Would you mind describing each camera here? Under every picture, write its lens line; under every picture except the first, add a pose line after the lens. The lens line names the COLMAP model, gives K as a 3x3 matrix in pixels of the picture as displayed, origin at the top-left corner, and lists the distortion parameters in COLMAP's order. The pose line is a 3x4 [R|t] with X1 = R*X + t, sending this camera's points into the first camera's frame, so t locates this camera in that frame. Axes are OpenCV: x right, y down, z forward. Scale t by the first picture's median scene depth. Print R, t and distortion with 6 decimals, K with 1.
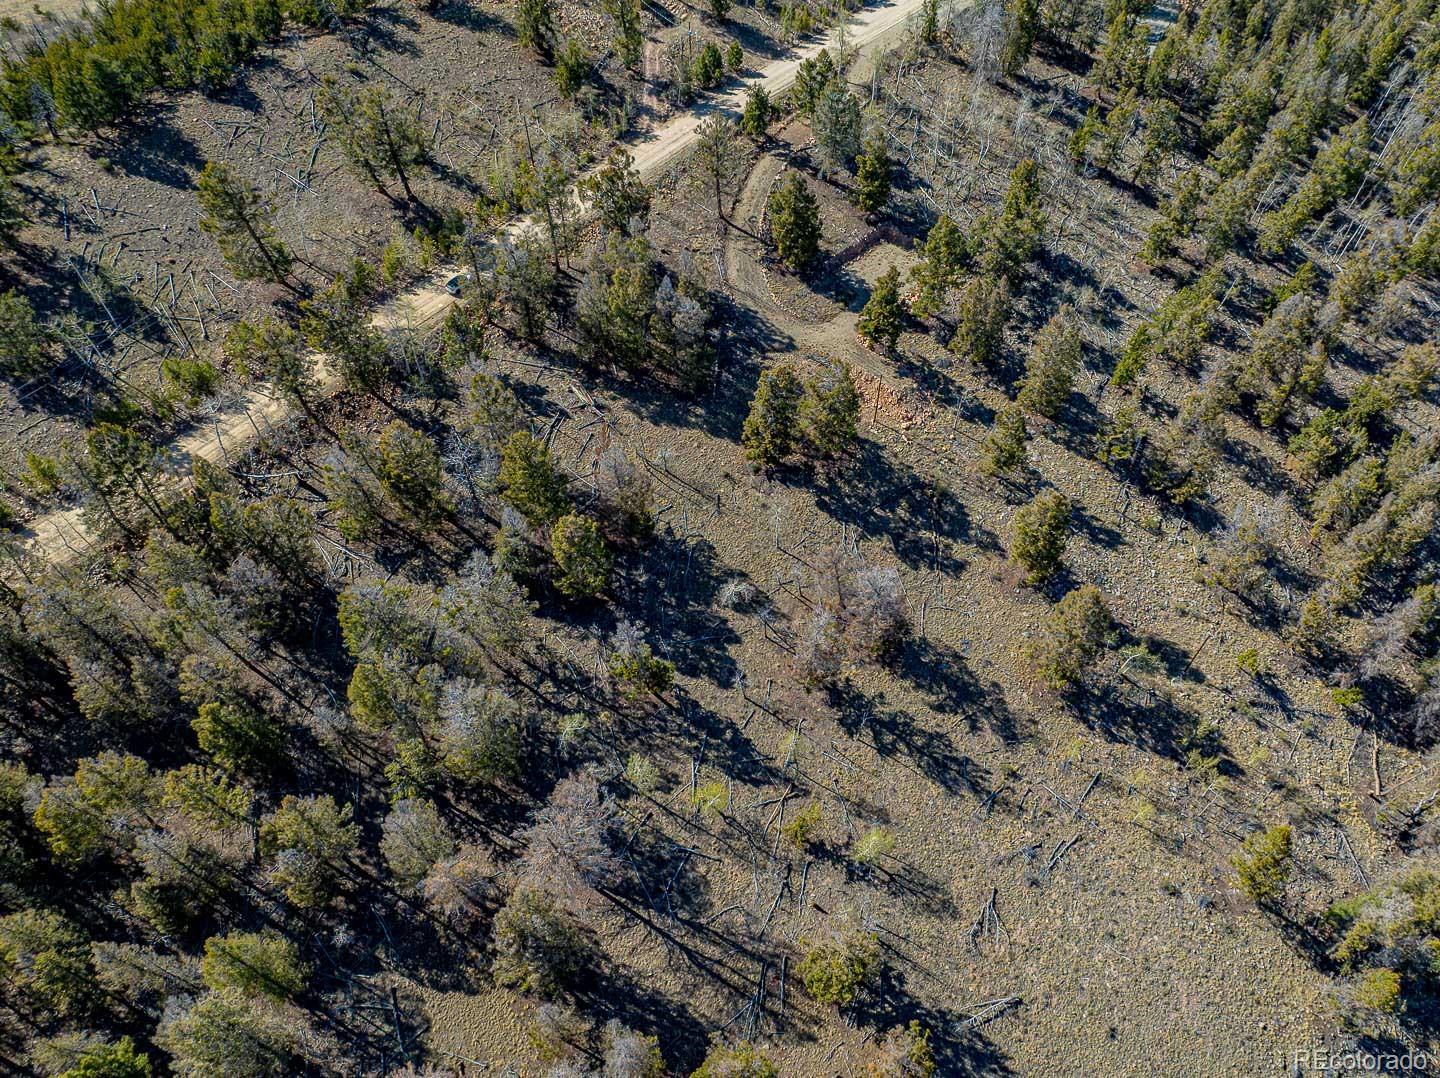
lens RADIAL K [[1015.9, 0, 721.1], [0, 1015.9, 538.4], [0, 0, 1]] dist [-0.045634, 0.016475]
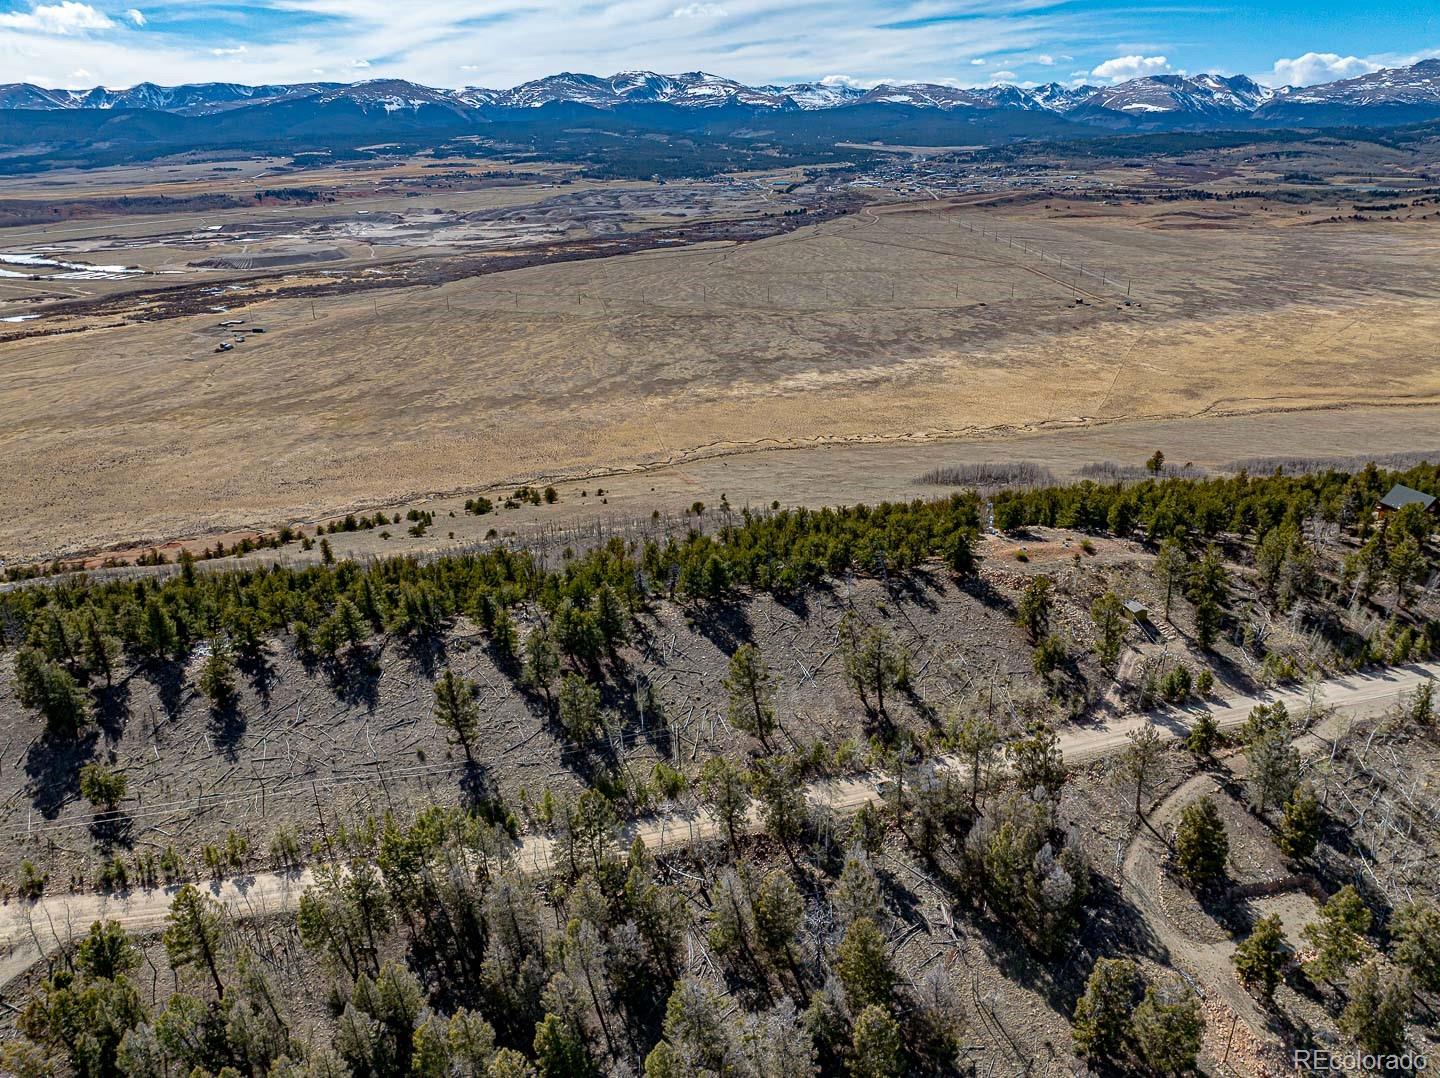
lens RADIAL K [[1014.4, 0, 721.0], [0, 1014.4, 539.5], [0, 0, 1]] dist [-0.040617, 0.006544]
pose [[0.826300, 0.212891, -0.521445, 0.146246], [-0.433513, 0.831450, -0.347502, 0.007858], [0.359575, 0.513195, 0.779318, -0.170182]]
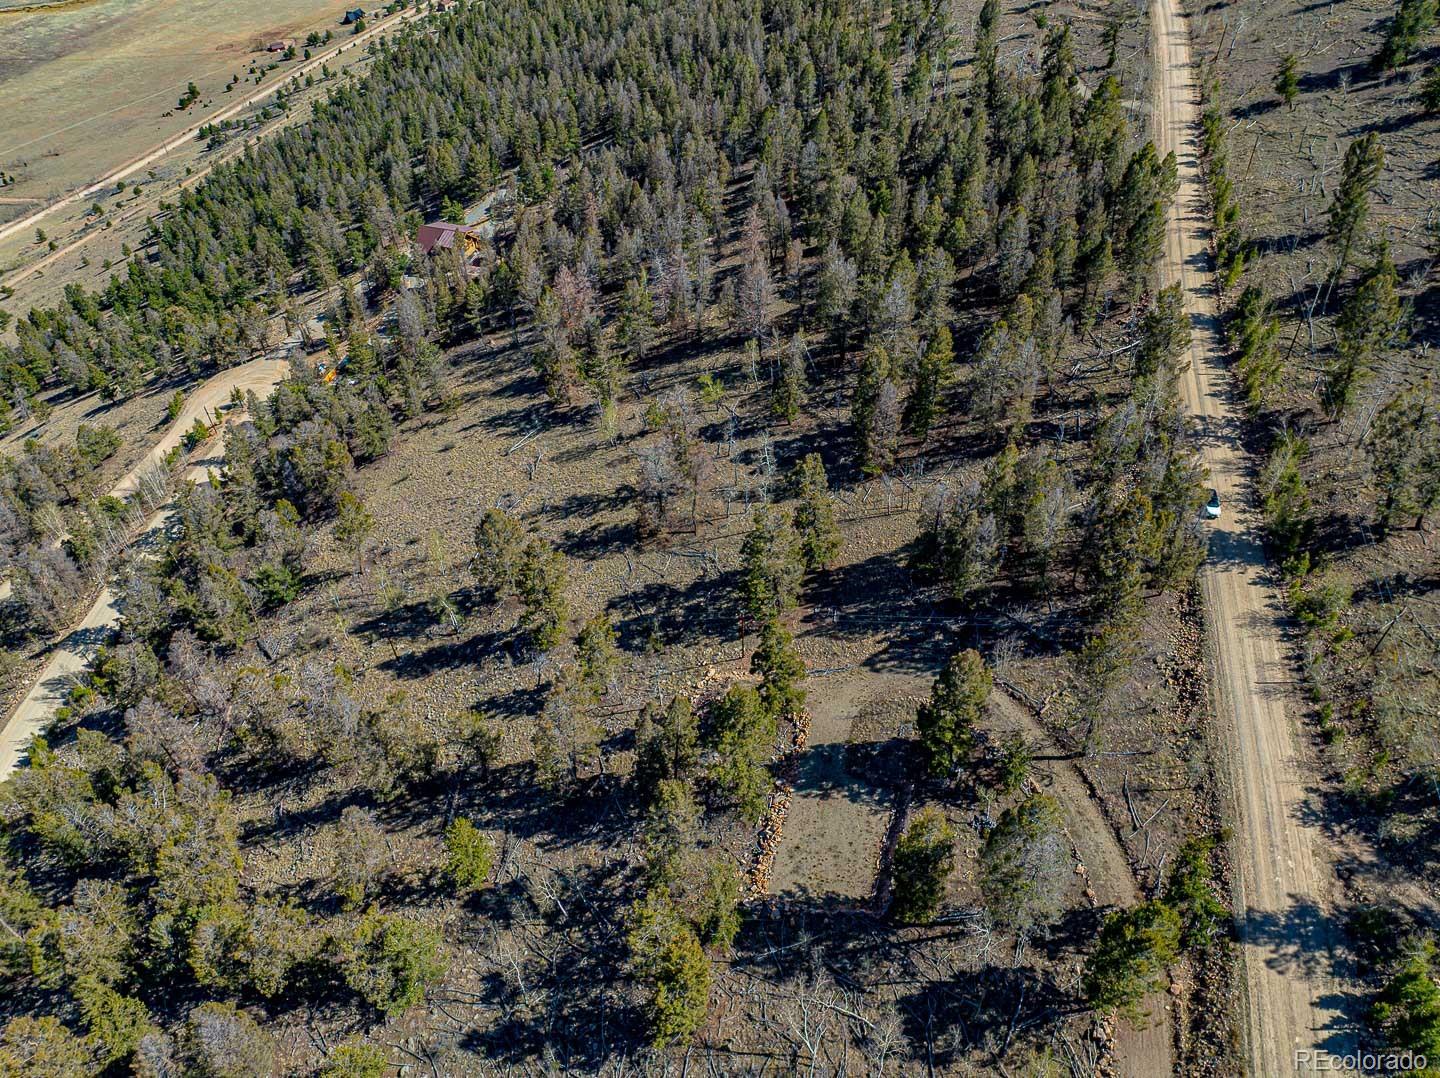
lens RADIAL K [[1014.4, 0, 721.0], [0, 1014.4, 539.5], [0, 0, 1]] dist [-0.040617, 0.006544]
pose [[-0.894069, 0.338755, -0.293061, 0.403153], [-0.321463, -0.029640, 0.946458, -0.969761], [0.311931, 0.940408, 0.135398, 0.792308]]
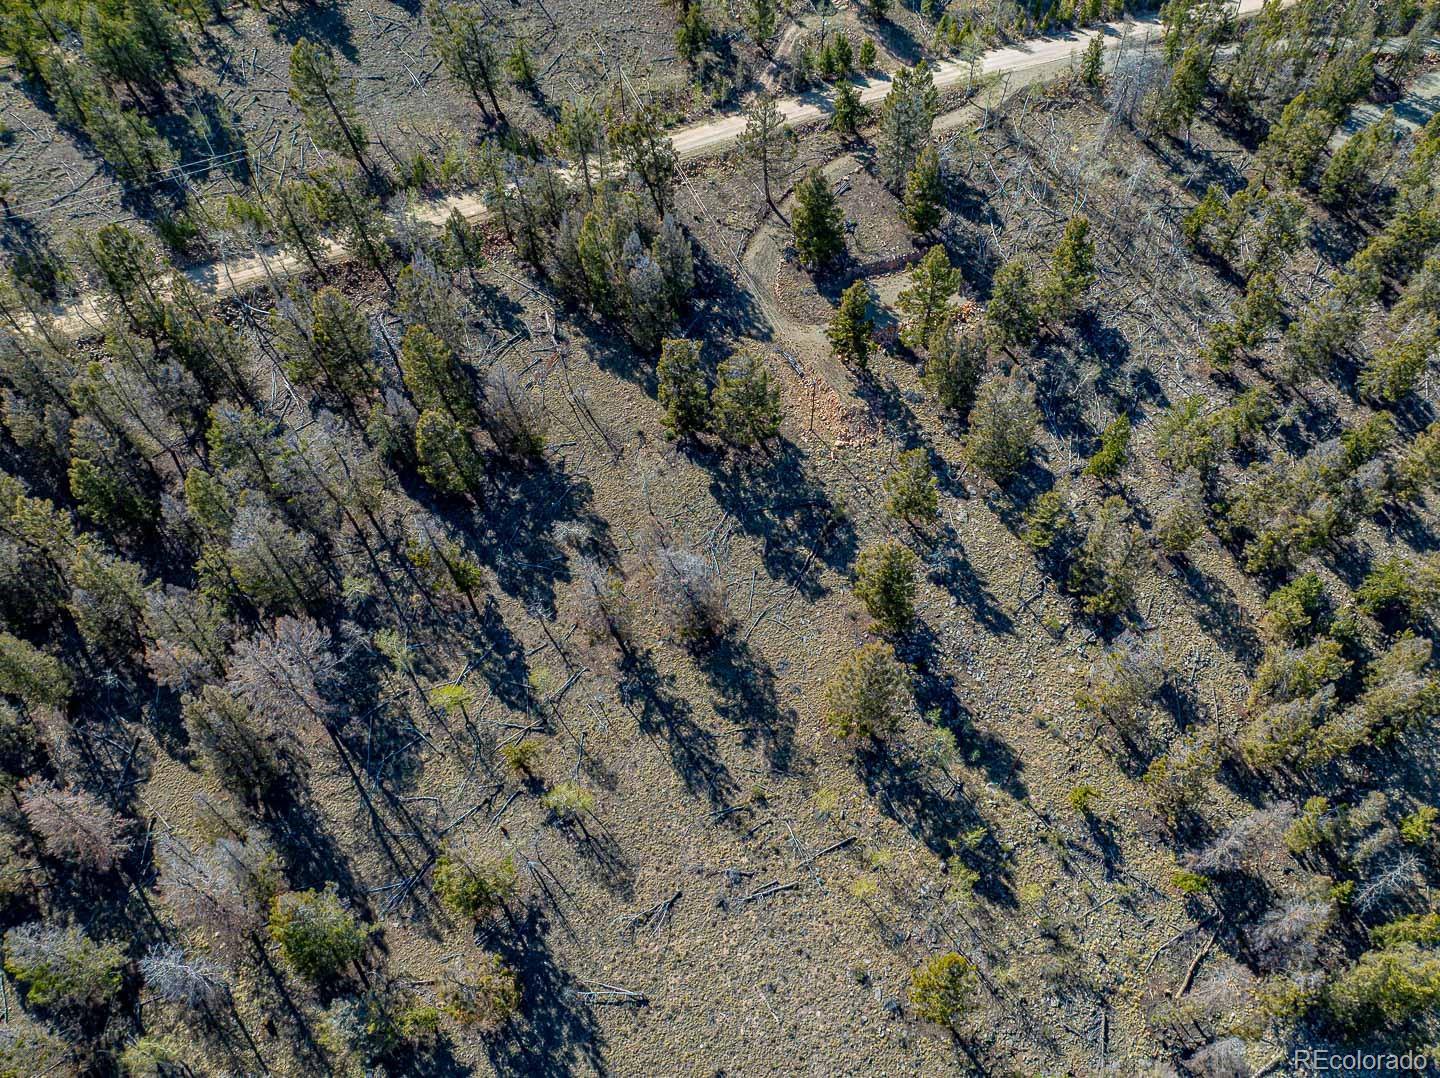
lens RADIAL K [[1014.4, 0, 721.0], [0, 1014.4, 539.5], [0, 0, 1]] dist [-0.040617, 0.006544]
pose [[0.908142, 0.323430, -0.265840, 0.376899], [-0.321754, 0.945443, 0.051107, -0.037656], [0.267866, 0.039122, 0.962662, 0.030505]]
